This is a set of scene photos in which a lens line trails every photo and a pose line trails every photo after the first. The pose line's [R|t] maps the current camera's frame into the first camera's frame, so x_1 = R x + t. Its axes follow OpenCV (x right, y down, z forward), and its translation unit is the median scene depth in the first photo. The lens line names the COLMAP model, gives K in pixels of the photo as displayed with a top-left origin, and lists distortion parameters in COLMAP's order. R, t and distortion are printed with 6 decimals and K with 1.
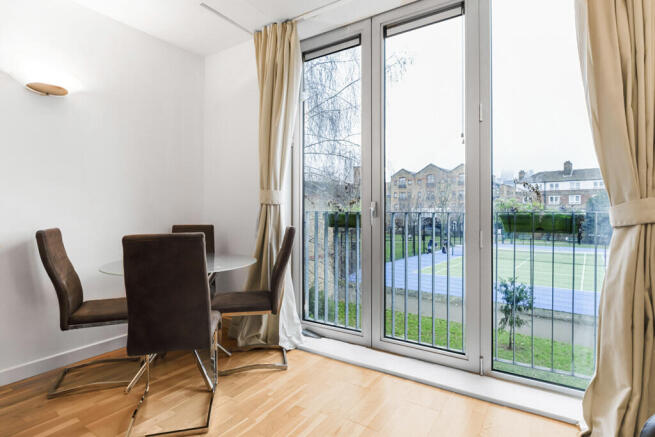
lens RADIAL K [[338.8, 0, 328.5], [0, 338.8, 212.2], [0, 0, 1]] dist [-0.005693, -0.000873]
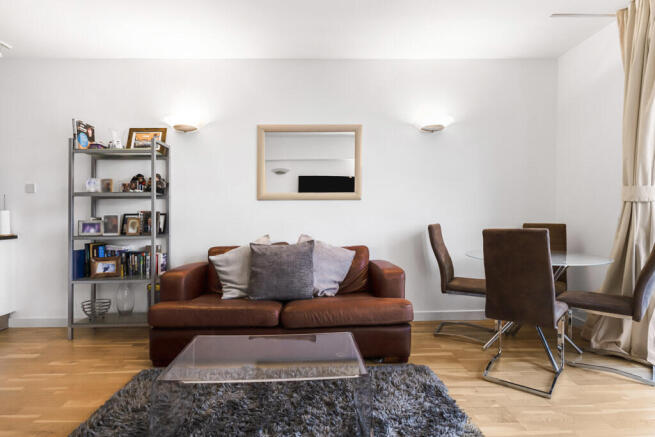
lens RADIAL K [[338.2, 0, 327.0], [0, 338.2, 223.4], [0, 0, 1]] dist [-0.000176, -0.000459]
pose [[0.569801, 0.017953, -0.821587, 0.100947], [0.010372, 0.999525, 0.029035, -0.000748], [0.821717, -0.025065, 0.569344, -0.191079]]
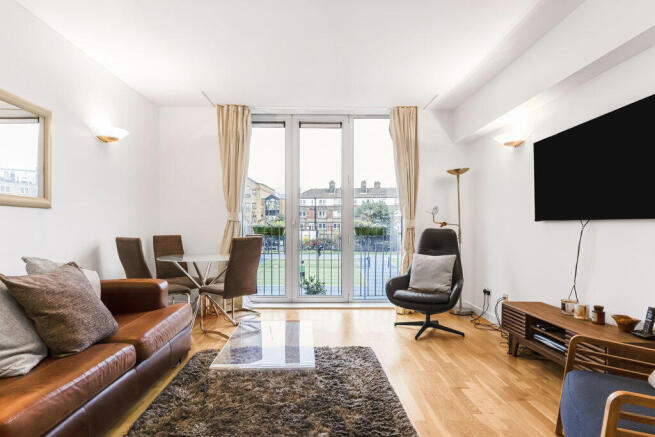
lens RADIAL K [[362.8, 0, 325.2], [0, 362.8, 233.9], [0, 0, 1]] dist [-0.003726, -0.000815]
pose [[0.823685, -0.010965, 0.566941, -0.833569], [-0.003911, 0.999679, 0.025017, -0.006530], [-0.567034, -0.022824, 0.823378, -0.679008]]
